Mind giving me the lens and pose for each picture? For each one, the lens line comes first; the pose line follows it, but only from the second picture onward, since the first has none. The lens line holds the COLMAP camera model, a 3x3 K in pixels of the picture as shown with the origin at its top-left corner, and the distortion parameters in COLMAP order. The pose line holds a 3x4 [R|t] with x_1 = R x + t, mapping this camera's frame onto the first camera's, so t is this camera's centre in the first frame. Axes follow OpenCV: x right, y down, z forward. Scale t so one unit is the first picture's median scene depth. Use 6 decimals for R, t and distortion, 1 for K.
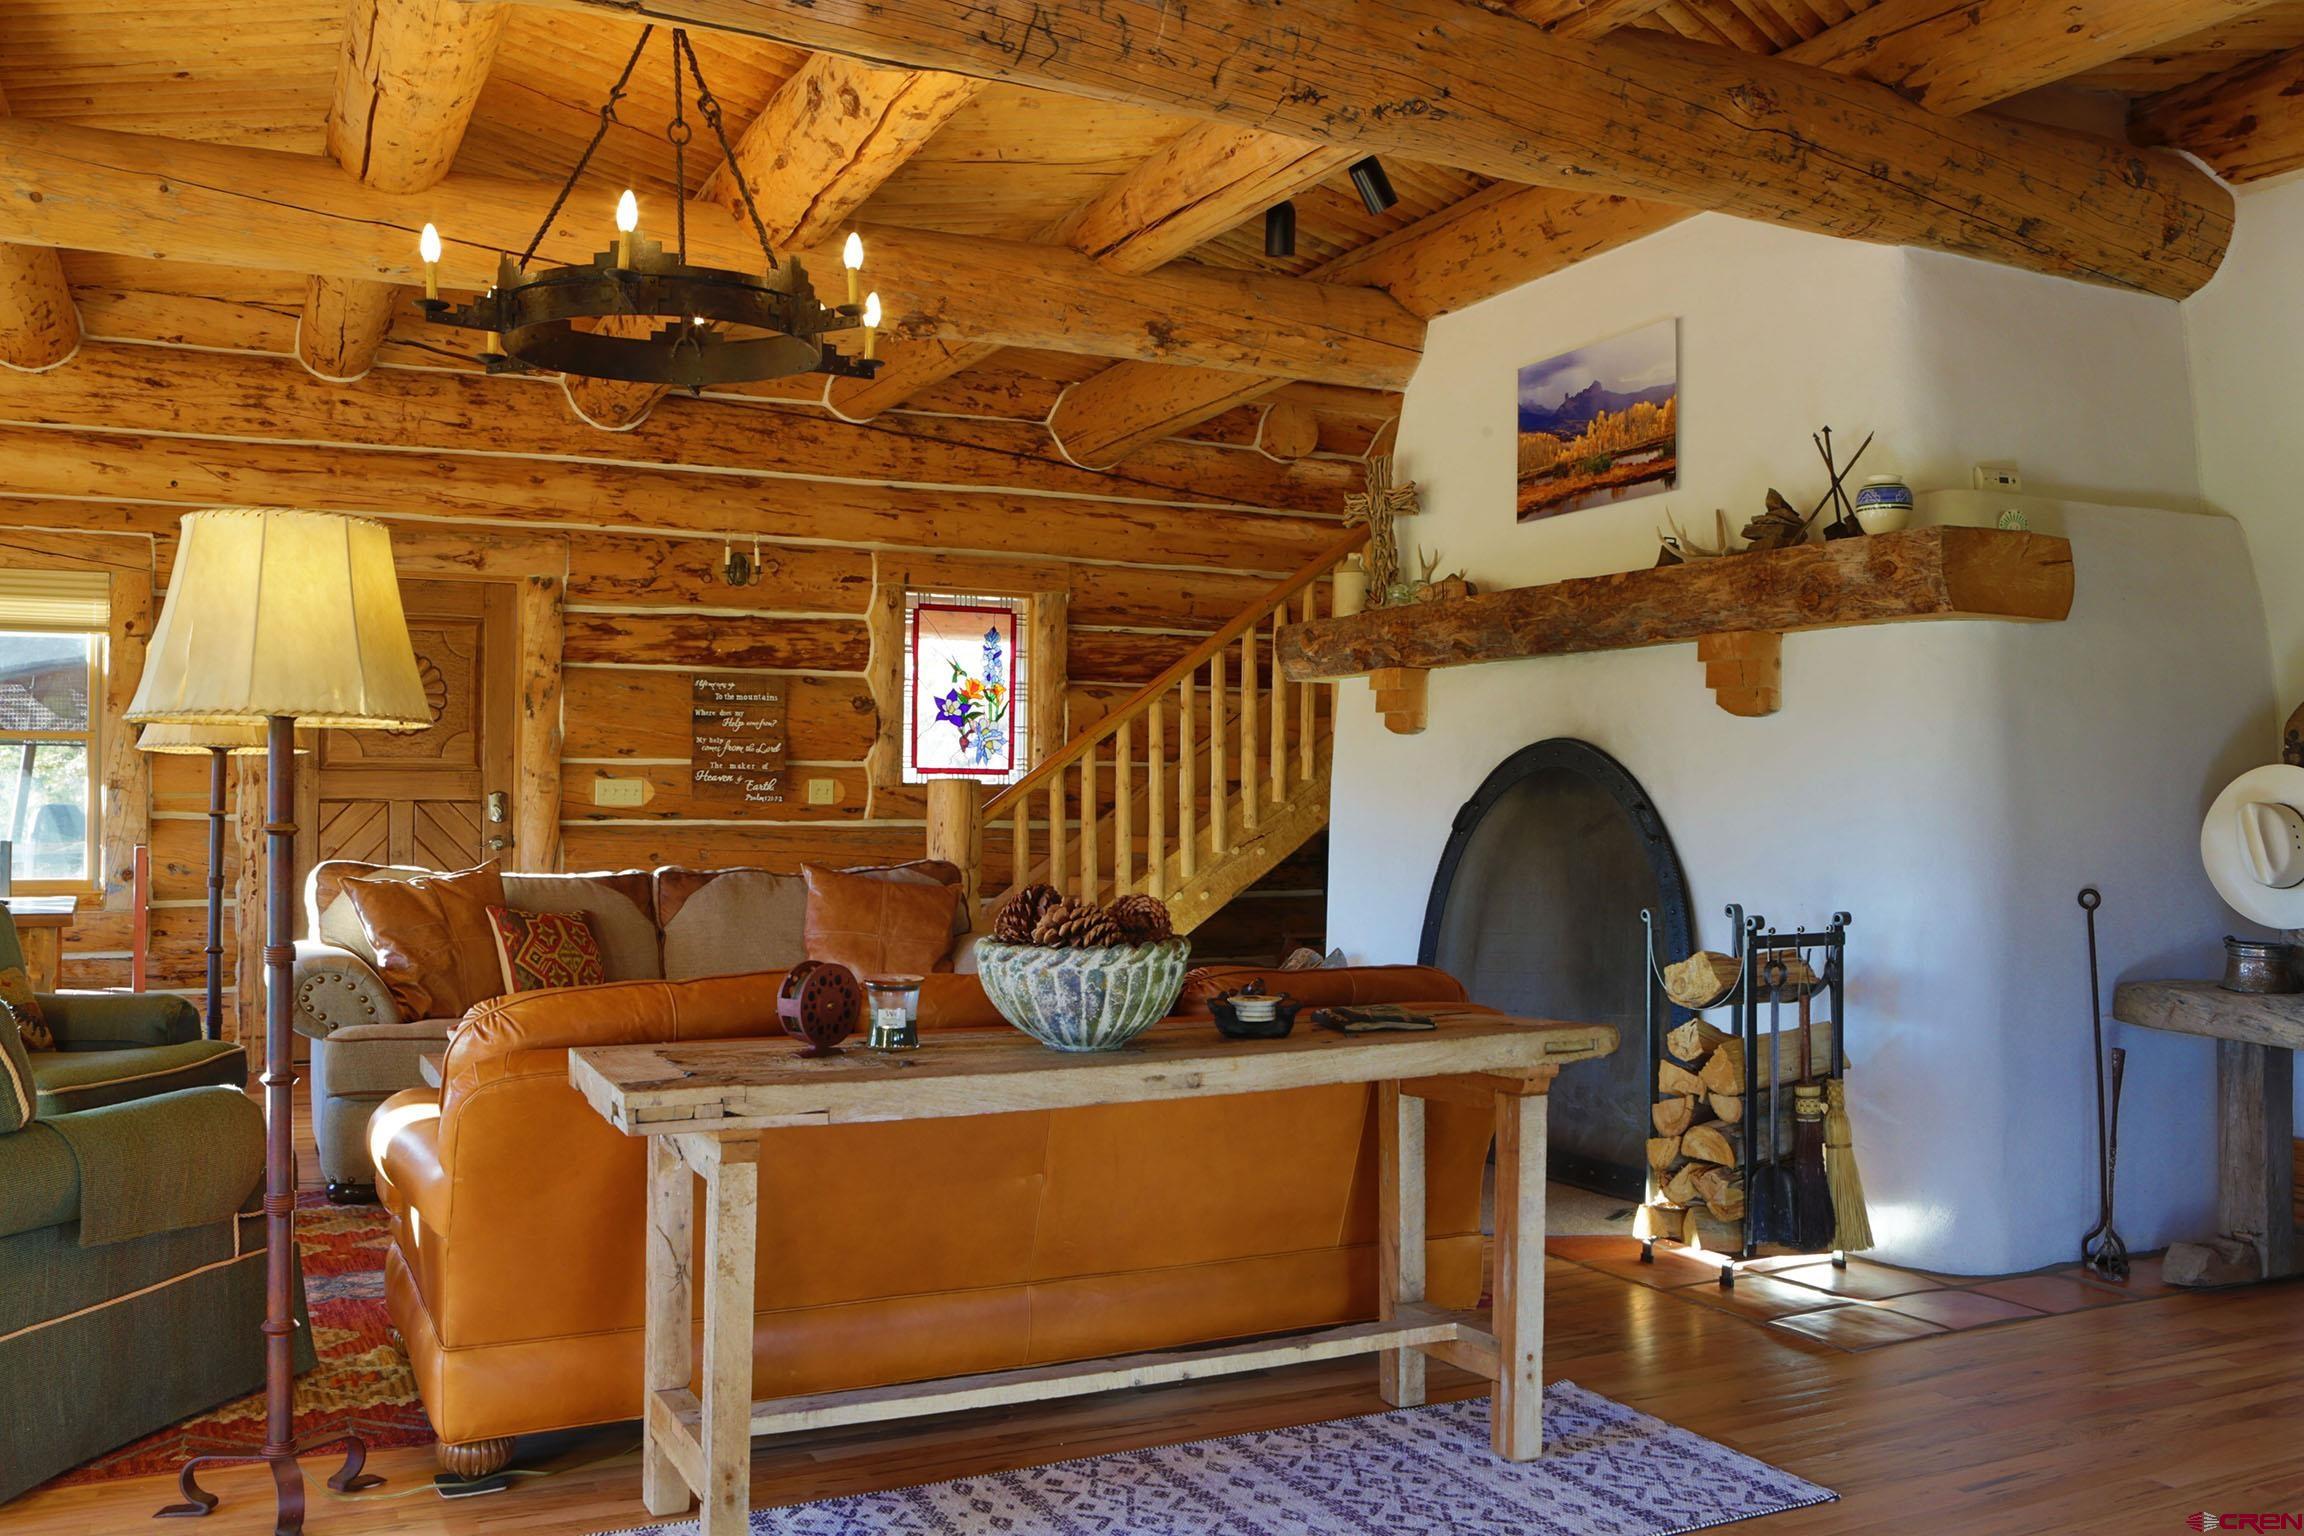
lens RADIAL K [[2077.5, 0, 1152.0], [0, 2077.5, 768.0], [0, 0, 1]] dist [-0.034671, 0.011621]
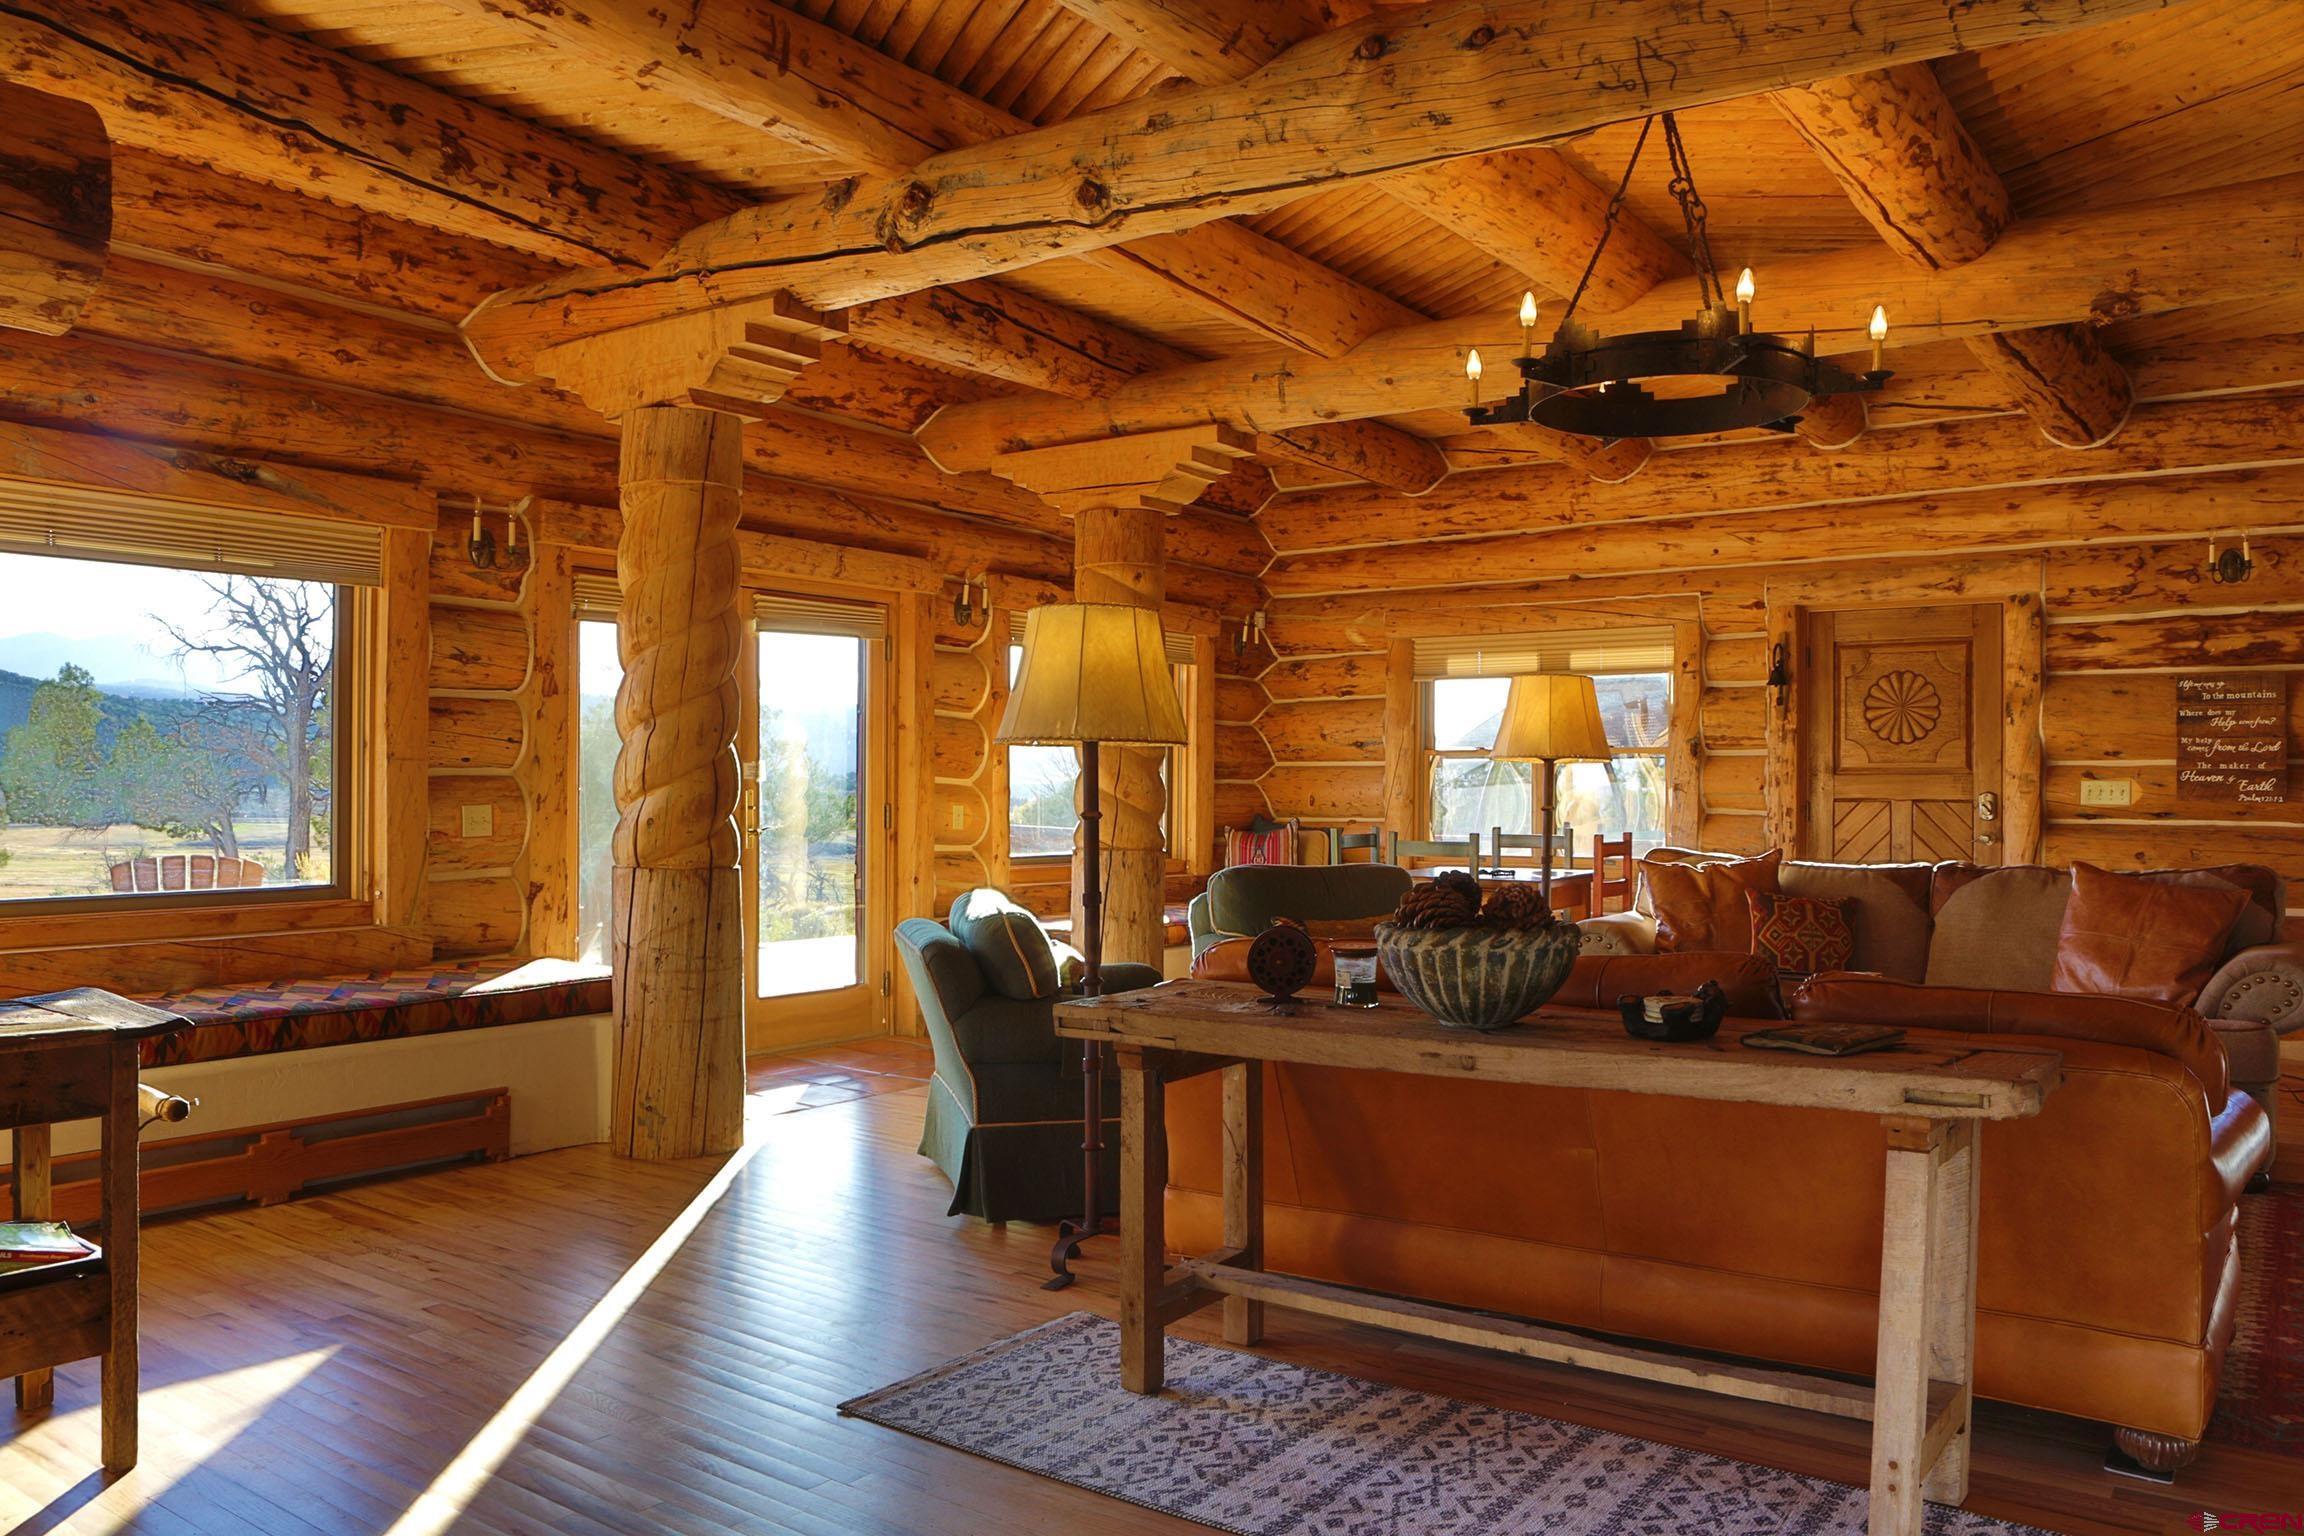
lens RADIAL K [[1716.9, 0, 1152.0], [0, 1716.9, 768.0], [0, 0, 1]] dist [-0.026466, 0.005579]
pose [[0.487358, -0.013393, -0.873100, 0.262485], [0.009166, 0.999906, -0.010222, 0.003677], [0.873154, -0.003021, 0.487434, 0.166251]]
